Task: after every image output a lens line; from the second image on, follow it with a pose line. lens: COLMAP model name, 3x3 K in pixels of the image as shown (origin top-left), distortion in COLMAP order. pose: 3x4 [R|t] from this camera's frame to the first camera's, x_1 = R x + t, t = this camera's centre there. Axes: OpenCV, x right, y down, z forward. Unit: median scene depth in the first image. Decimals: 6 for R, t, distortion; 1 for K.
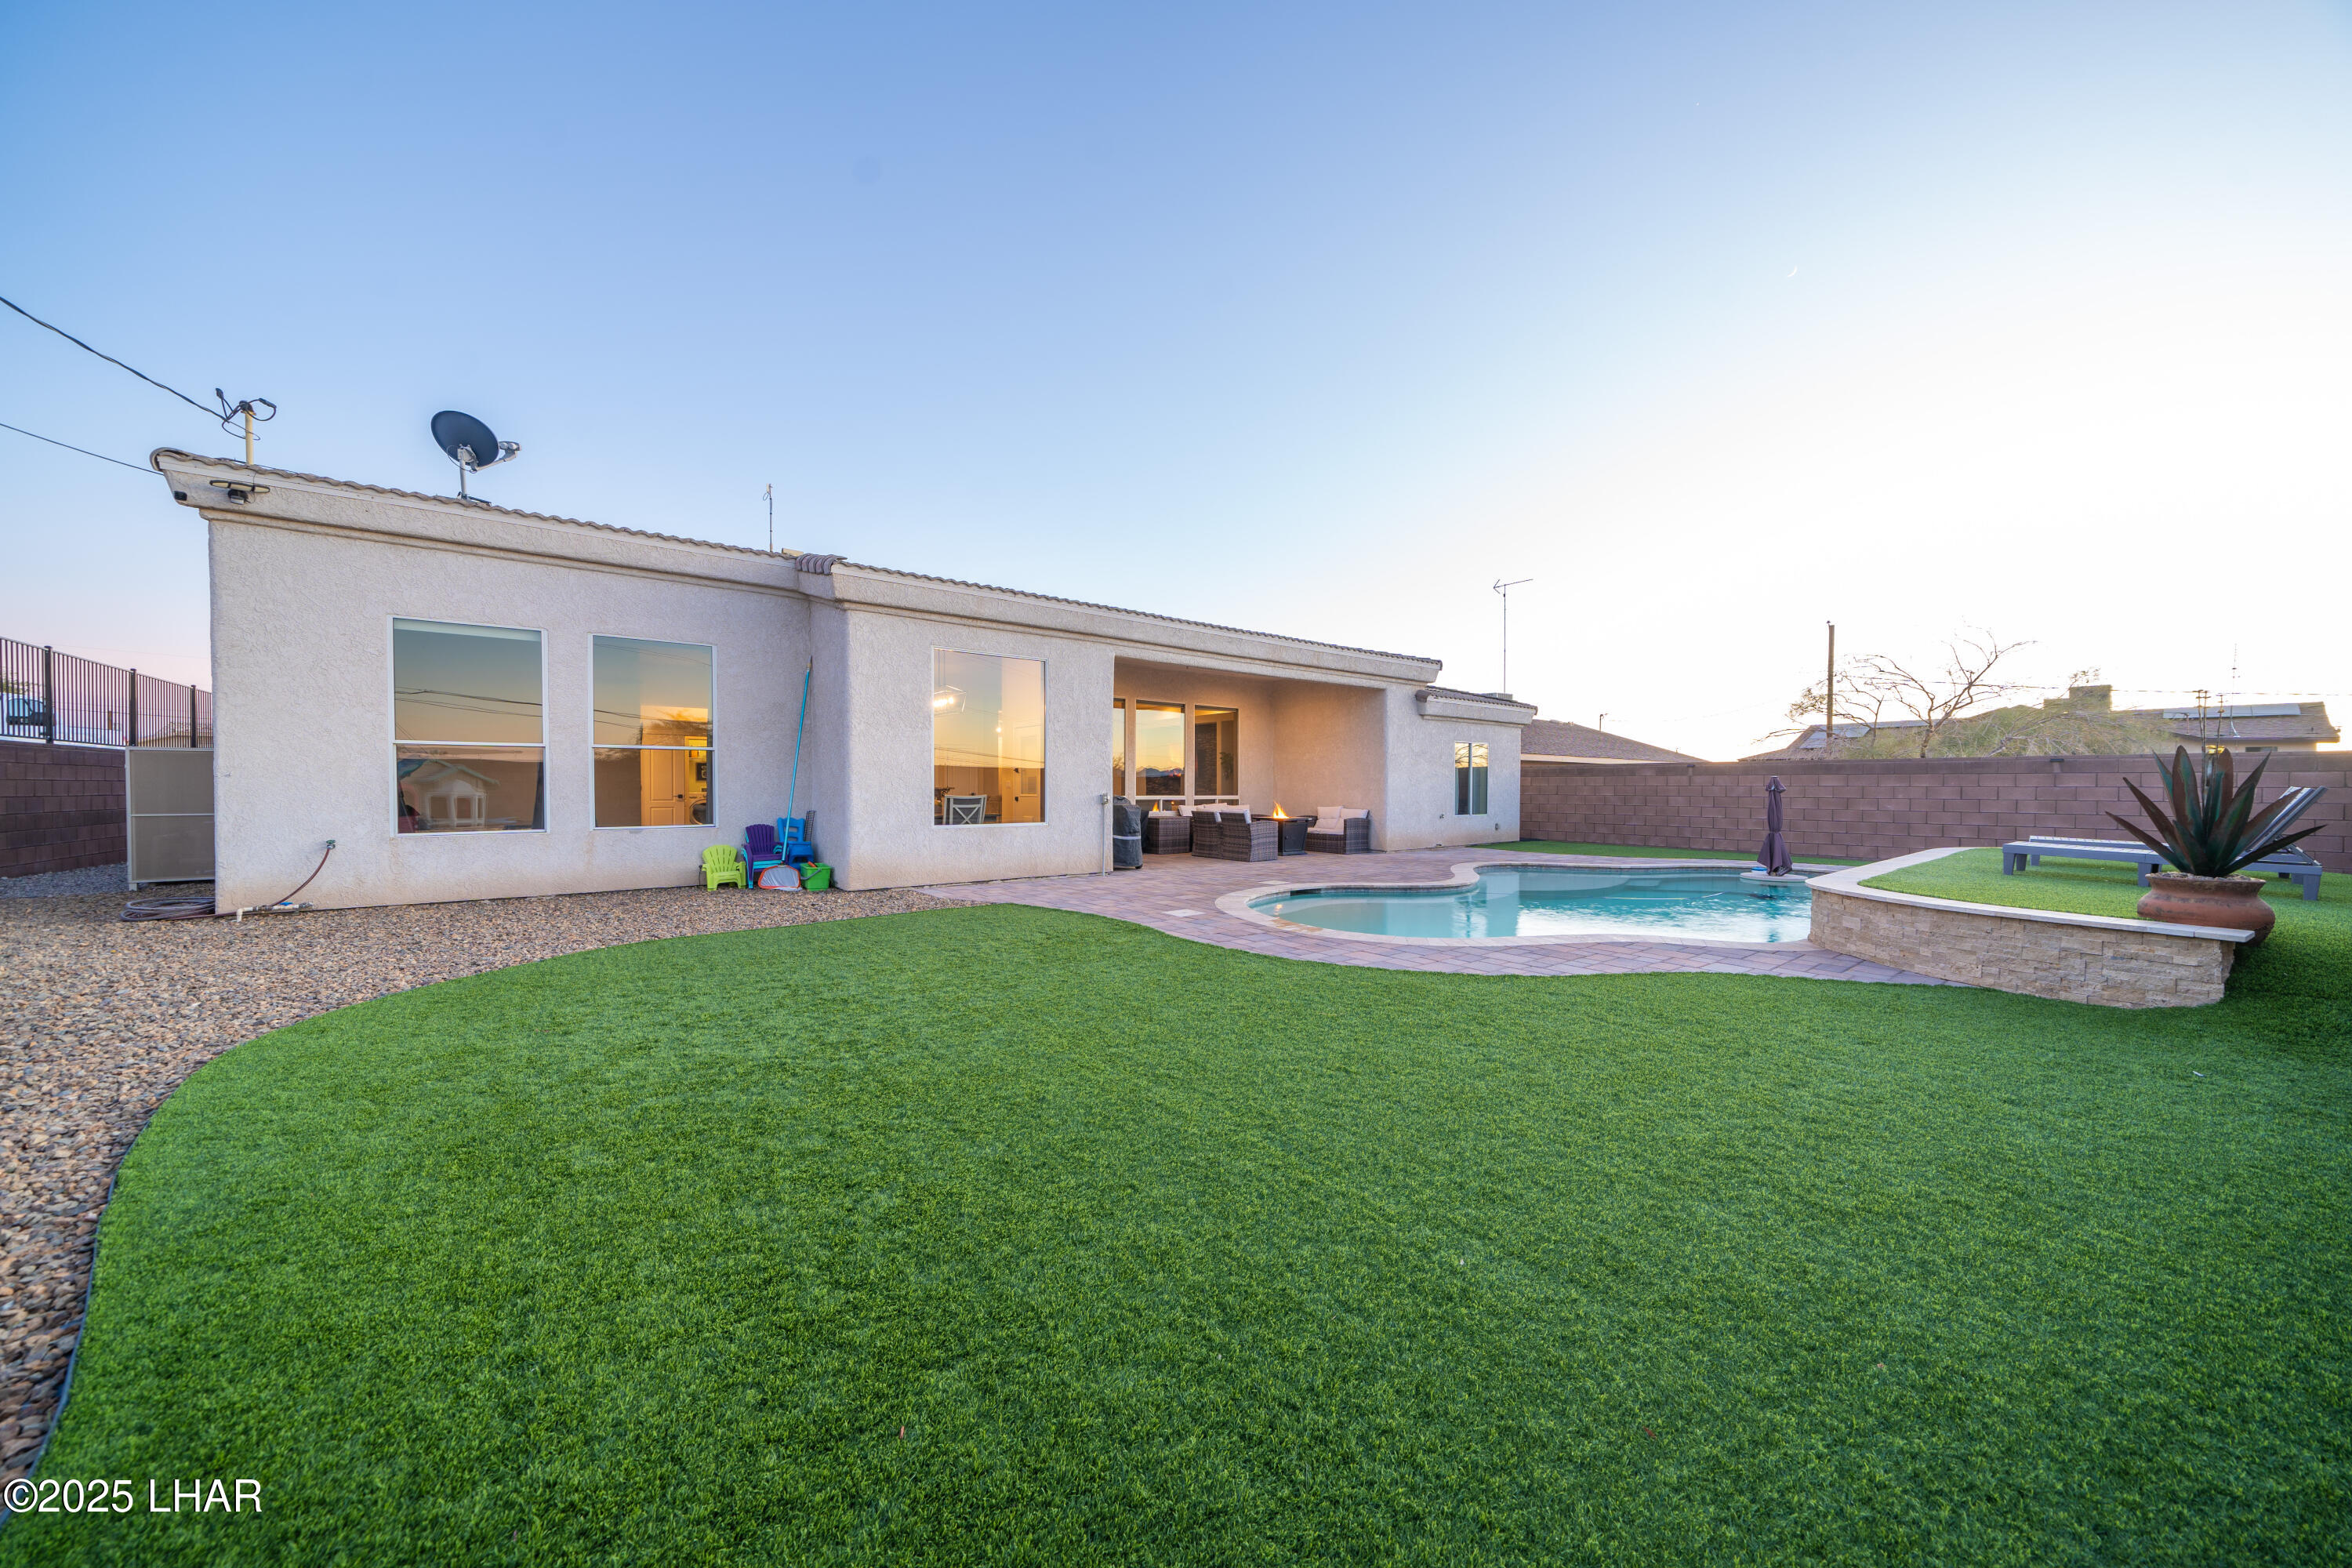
lens RADIAL K [[786.1, 0, 1171.8], [0, 786.1, 792.6], [0, 0, 1]] dist [-0.003857, -0.000169]
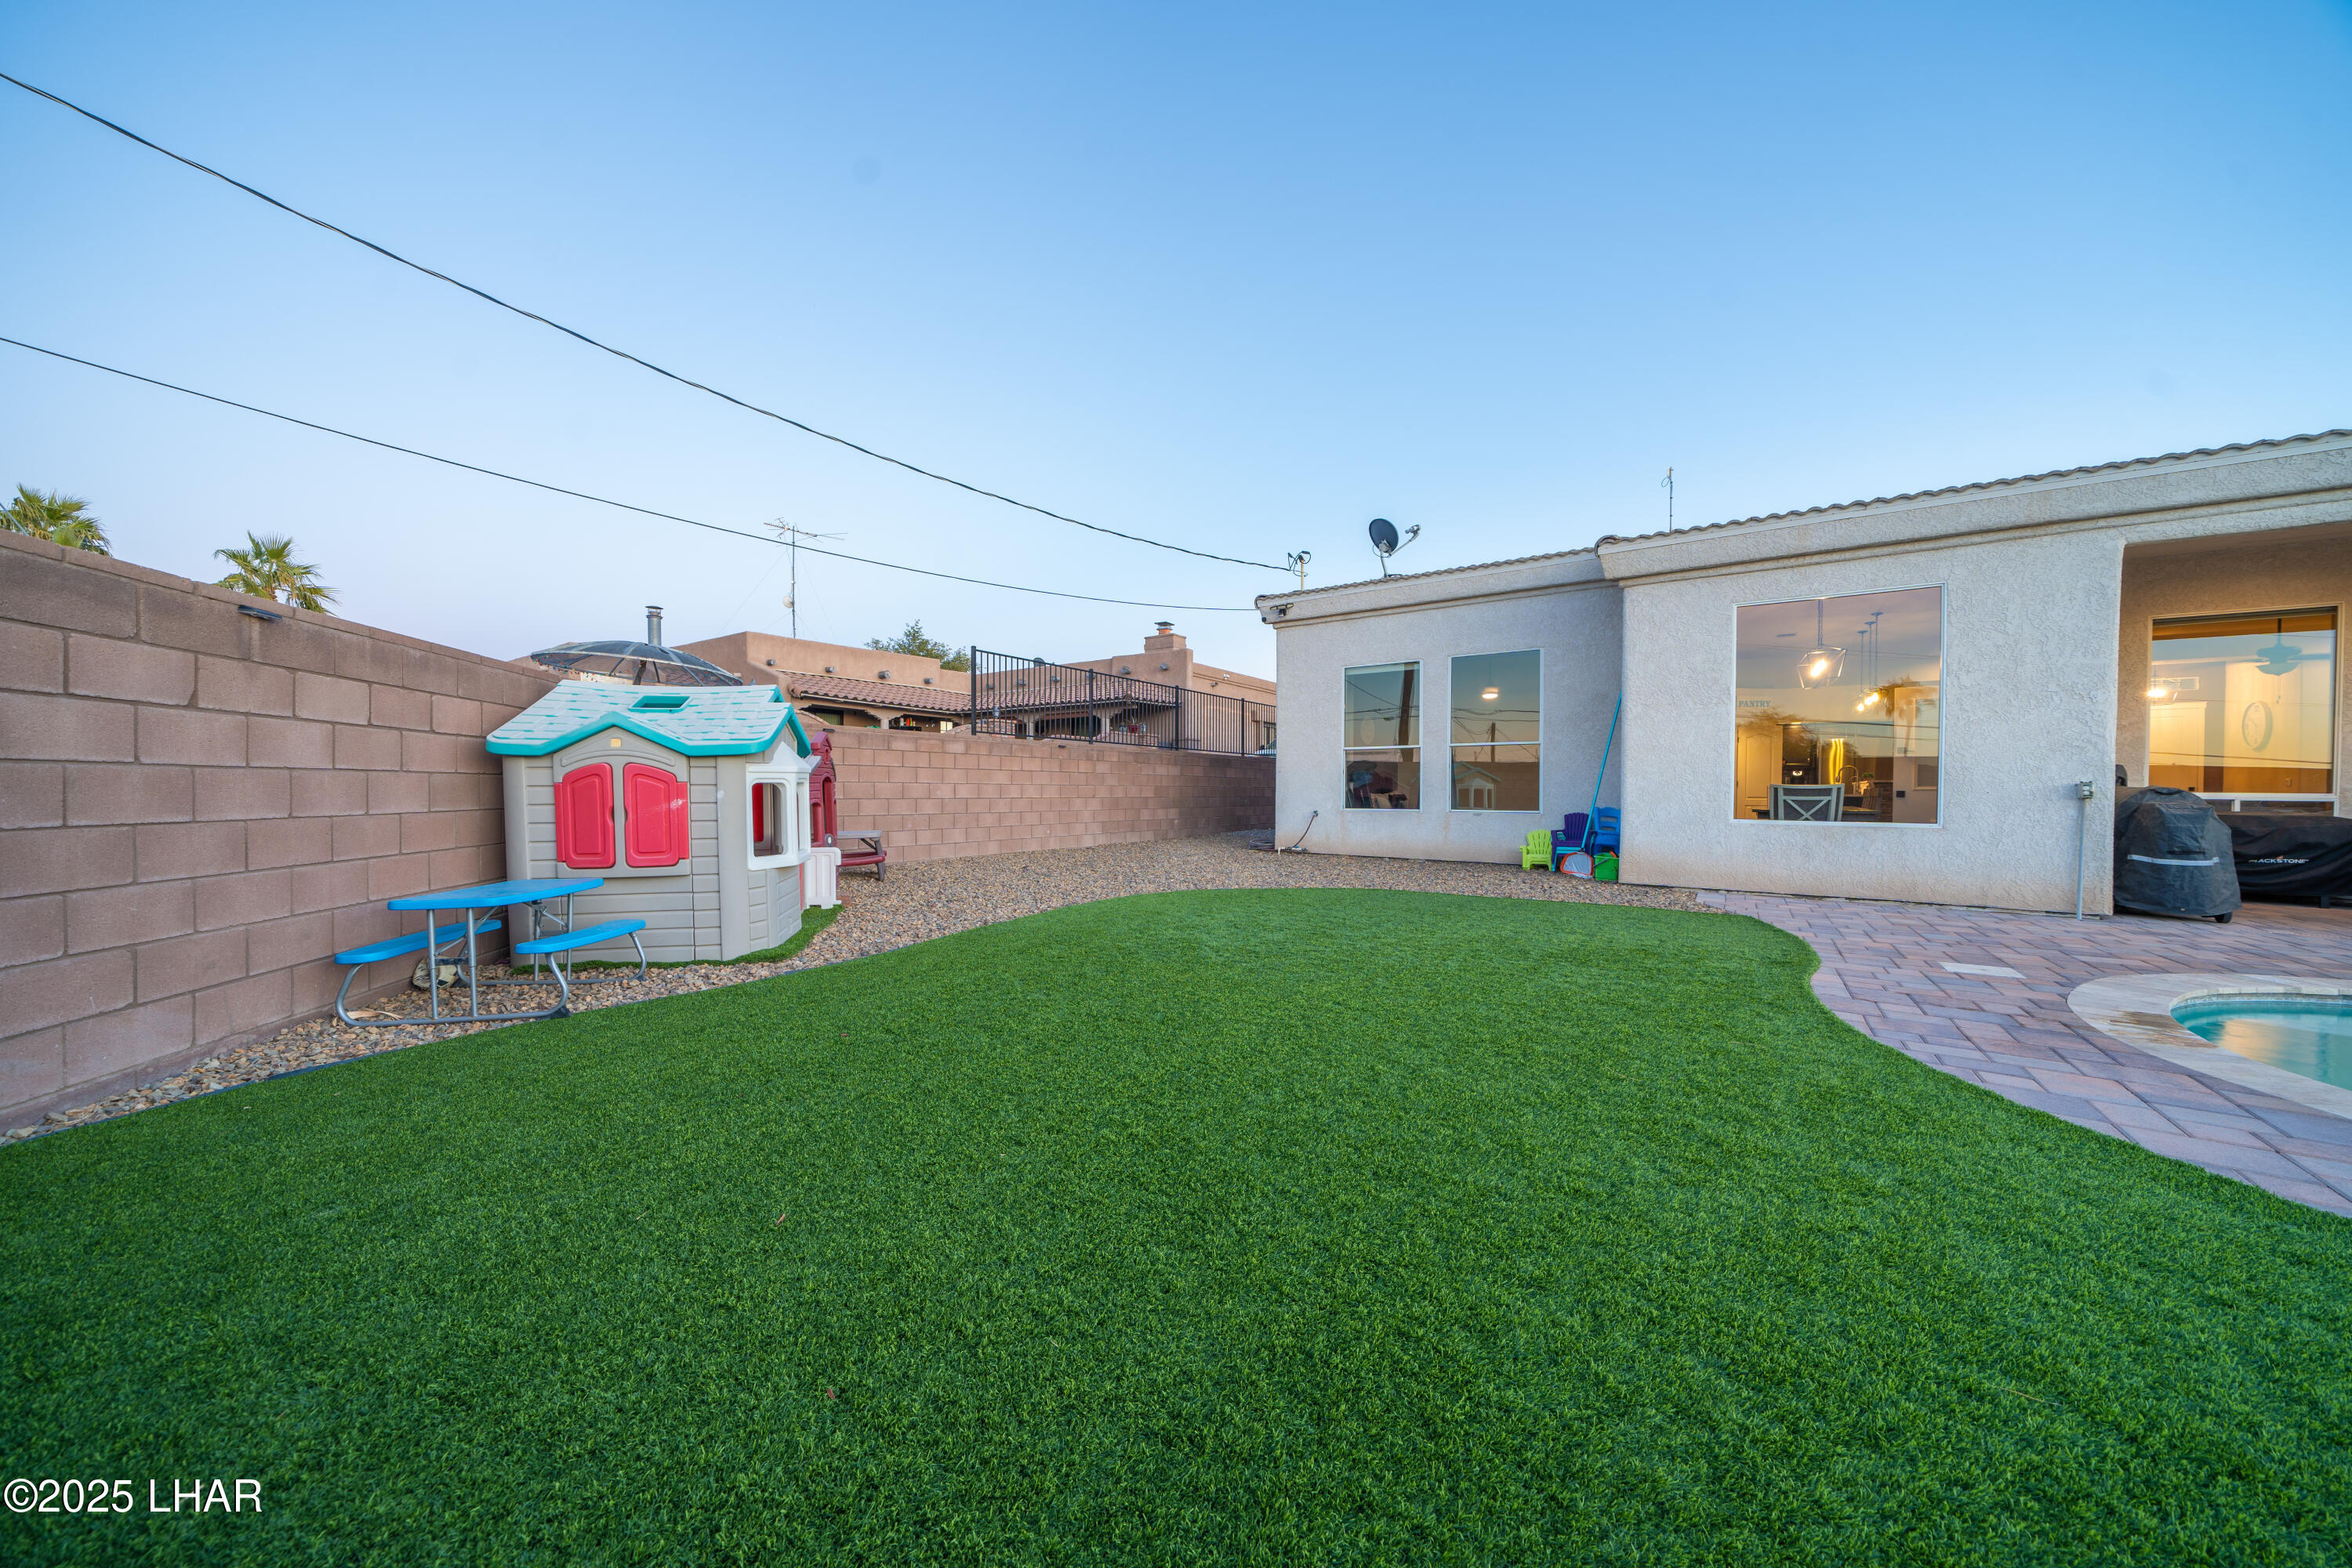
lens RADIAL K [[786.1, 0, 1181.3], [0, 786.1, 786.7], [0, 0, 1]] dist [-0.003857, -0.000169]
pose [[0.301249, -0.003080, -0.953541, 0.320141], [-0.013158, 0.999886, -0.007387, 0.021661], [0.953455, 0.014772, 0.301174, 0.196341]]
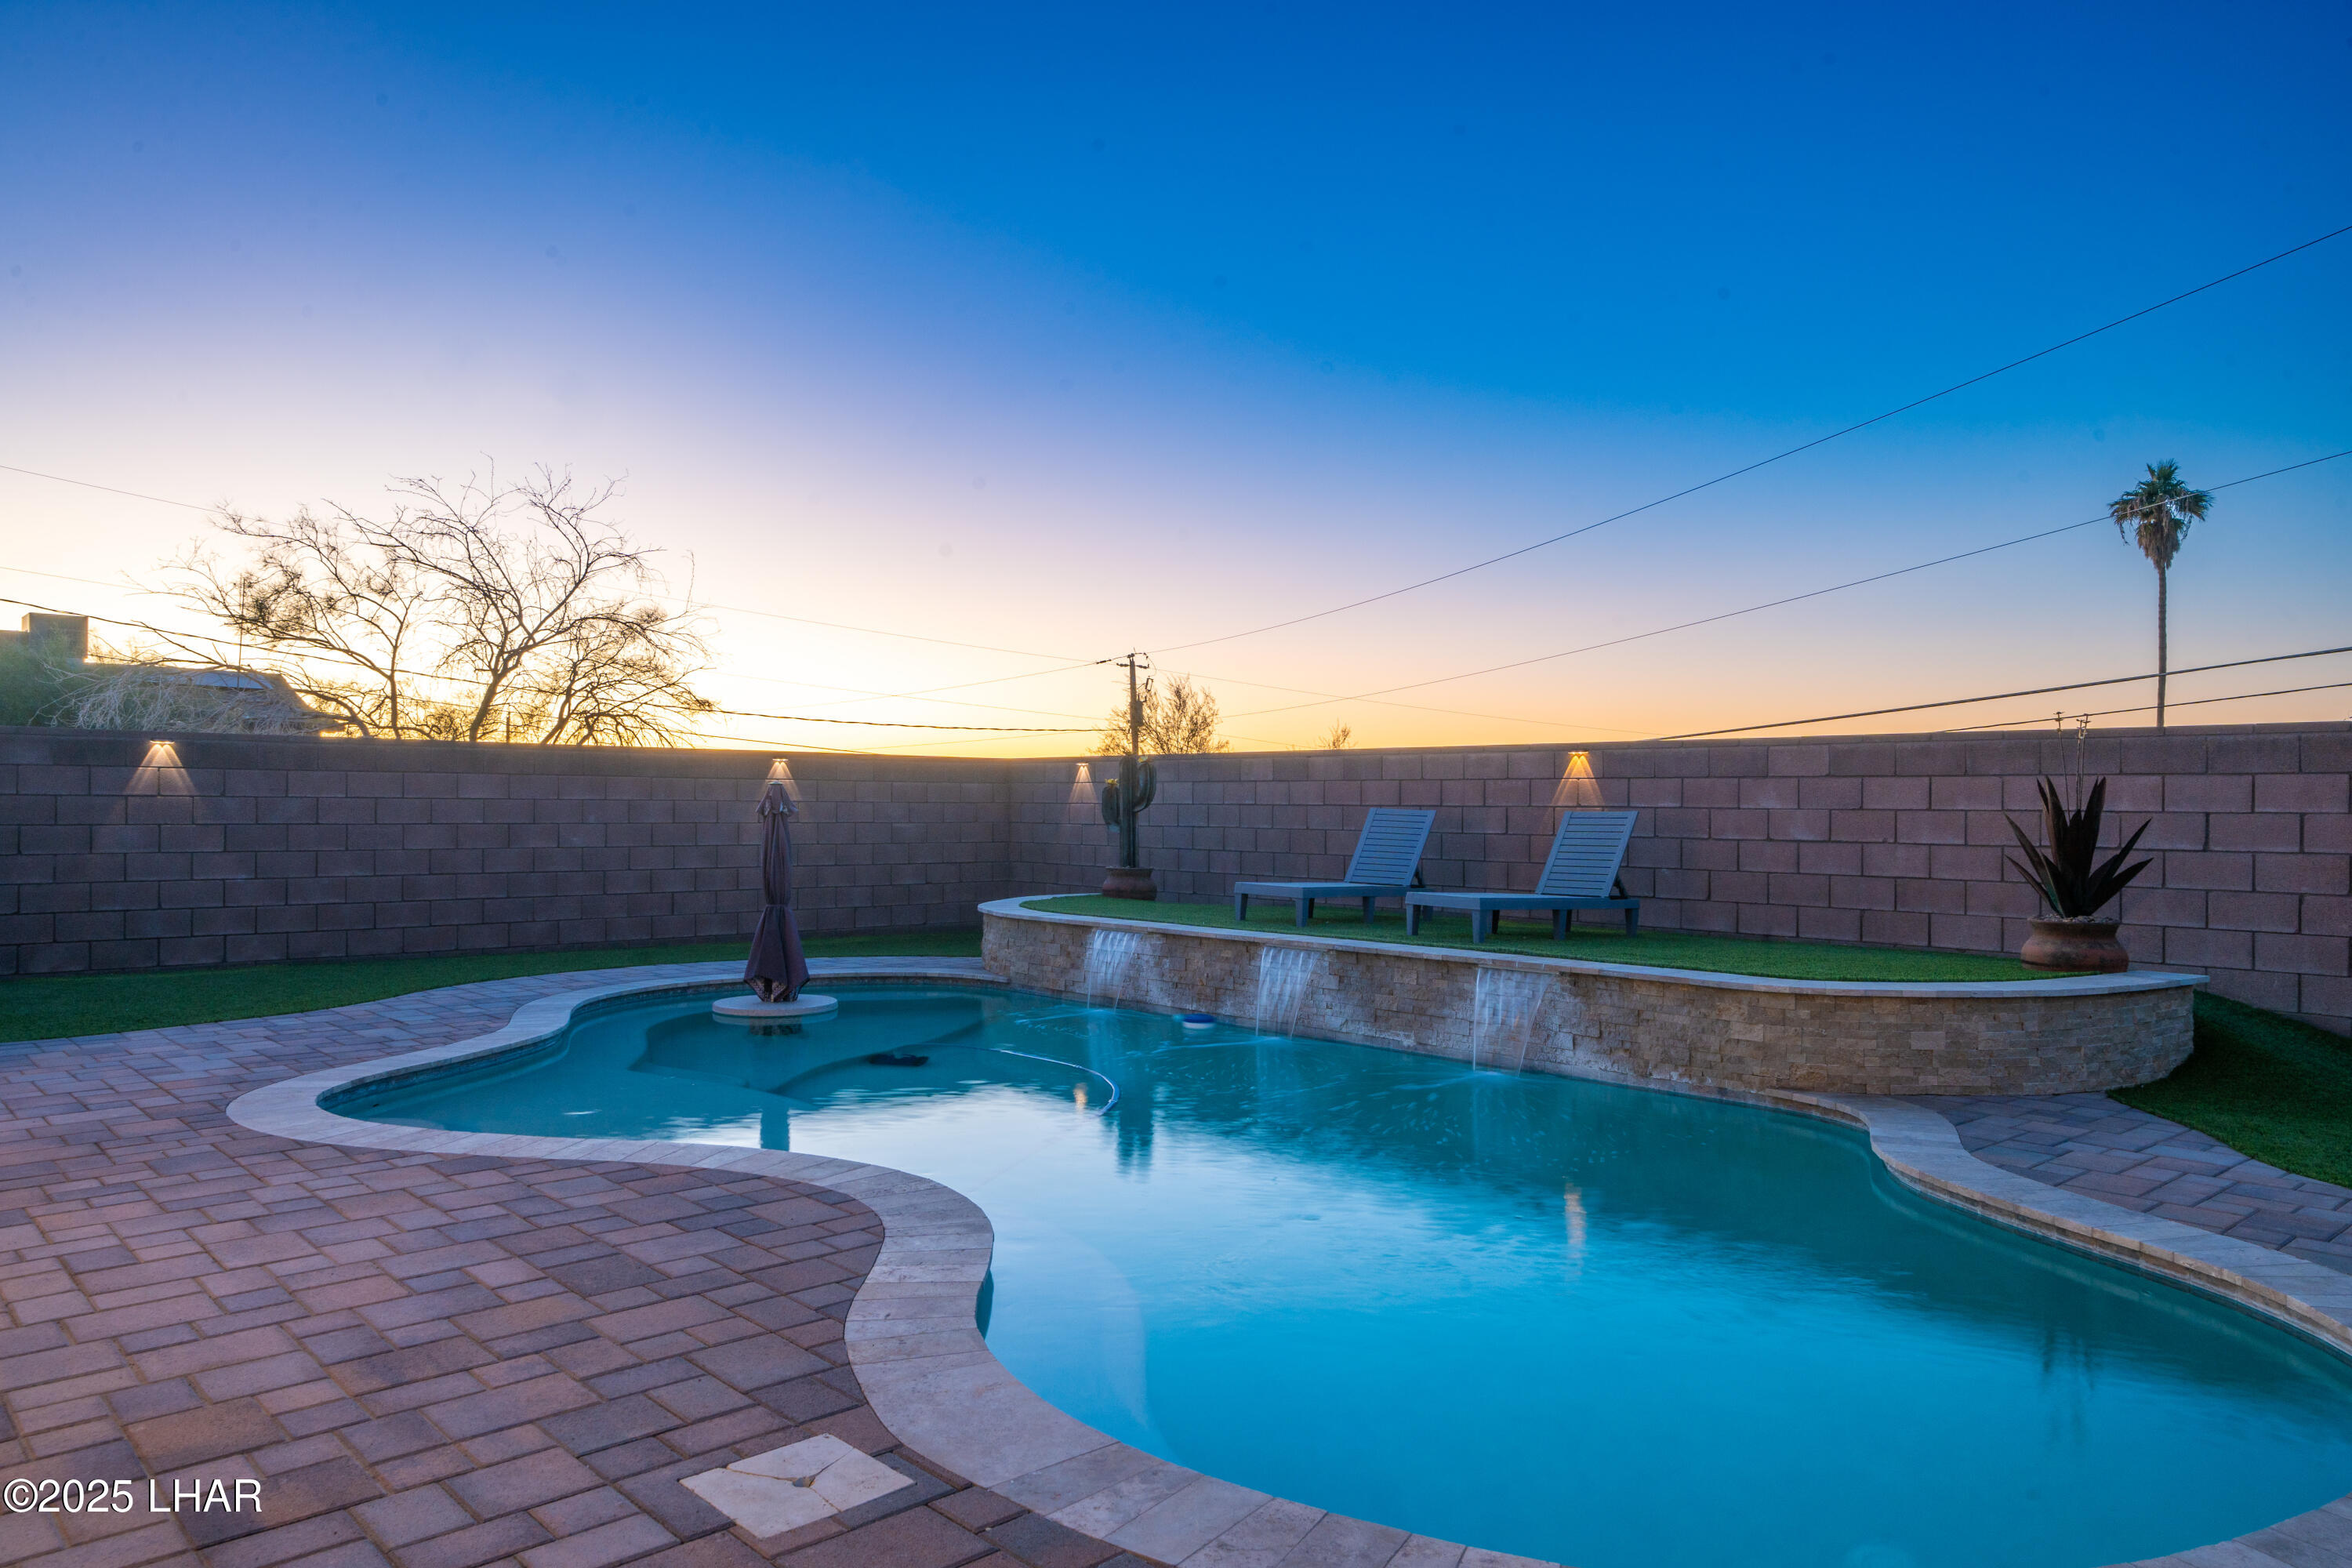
lens RADIAL K [[1558.1, 0, 1180.0], [0, 1558.1, 777.5], [0, 0, 1]] dist [0.000820, 0.001396]
pose [[-0.101549, 0.012023, 0.994758, -0.184233], [-0.002251, 0.999922, -0.012315, -0.015659], [-0.994828, -0.003490, -0.101514, 1.044432]]
